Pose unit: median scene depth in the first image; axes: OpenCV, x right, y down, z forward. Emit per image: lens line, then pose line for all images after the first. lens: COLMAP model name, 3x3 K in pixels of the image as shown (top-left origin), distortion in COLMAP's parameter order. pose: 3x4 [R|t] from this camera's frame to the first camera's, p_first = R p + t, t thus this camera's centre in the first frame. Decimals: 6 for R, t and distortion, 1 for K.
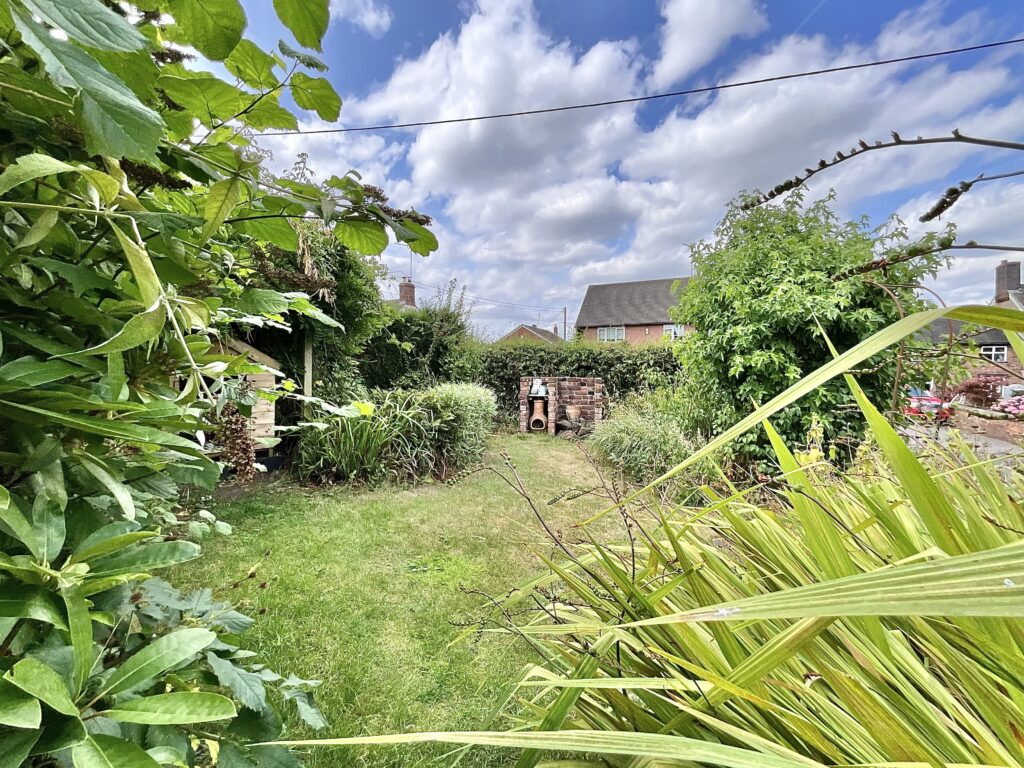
lens RADIAL K [[436.2, 0, 512.0], [0, 436.2, 384.0], [0, 0, 1]] dist [-0.001172, -0.000117]
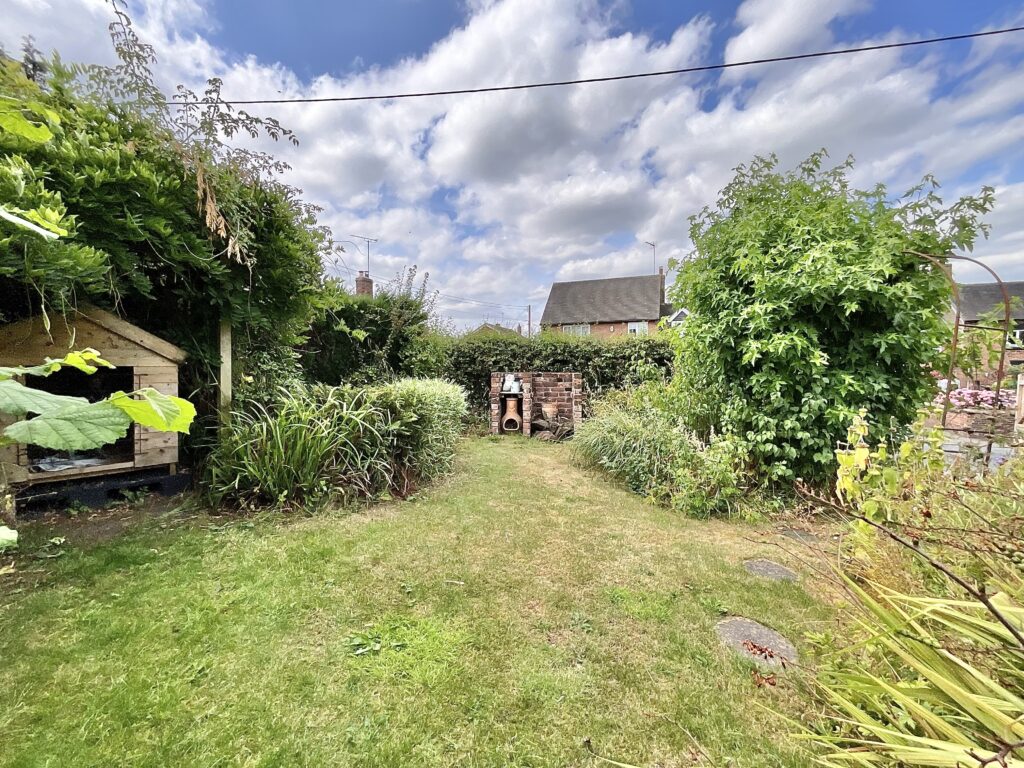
lens RADIAL K [[436.2, 0, 512.0], [0, 436.2, 384.0], [0, 0, 1]] dist [-0.001172, -0.000117]
pose [[0.996335, -0.011916, 0.084702, -0.021807], [0.011978, 0.999928, -0.000214, 0.012966], [-0.084694, 0.001228, 0.996406, 0.152547]]
